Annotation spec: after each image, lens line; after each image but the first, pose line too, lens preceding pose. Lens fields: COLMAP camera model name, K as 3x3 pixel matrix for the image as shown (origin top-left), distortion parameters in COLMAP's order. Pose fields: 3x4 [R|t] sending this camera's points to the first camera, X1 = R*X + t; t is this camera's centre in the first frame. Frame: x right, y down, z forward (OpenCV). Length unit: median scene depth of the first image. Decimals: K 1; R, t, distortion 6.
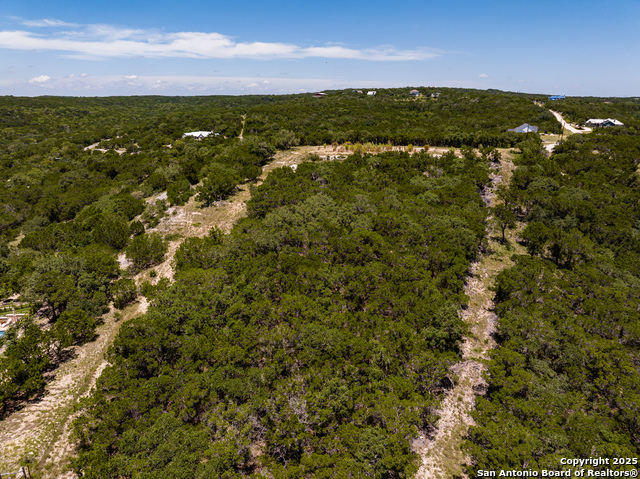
lens RADIAL K [[447.0, 0, 320.0], [0, 447.0, 239.5], [0, 0, 1]] dist [-0.052422, 0.026437]
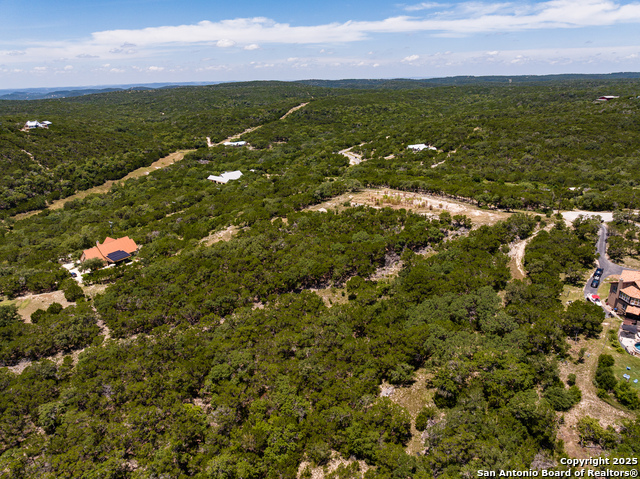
lens RADIAL K [[447.0, 0, 320.0], [0, 447.0, 239.5], [0, 0, 1]] dist [-0.052422, 0.026437]
pose [[0.746757, 0.201153, -0.633949, 1.387381], [-0.169488, 0.979253, 0.111071, -0.328939], [0.643139, 0.024503, 0.765357, -0.354790]]
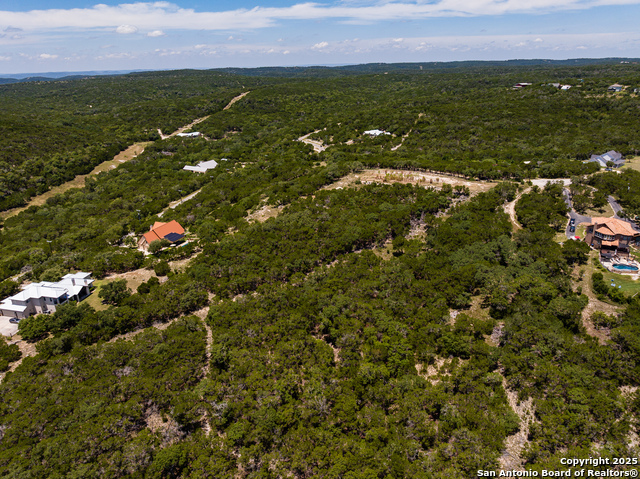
lens RADIAL K [[447.0, 0, 320.0], [0, 447.0, 239.5], [0, 0, 1]] dist [-0.052422, 0.026437]
pose [[0.857182, 0.161862, -0.488917, 1.163146], [-0.123327, 0.986219, 0.110280, -0.203177], [0.500029, -0.034233, 0.865332, -0.958001]]
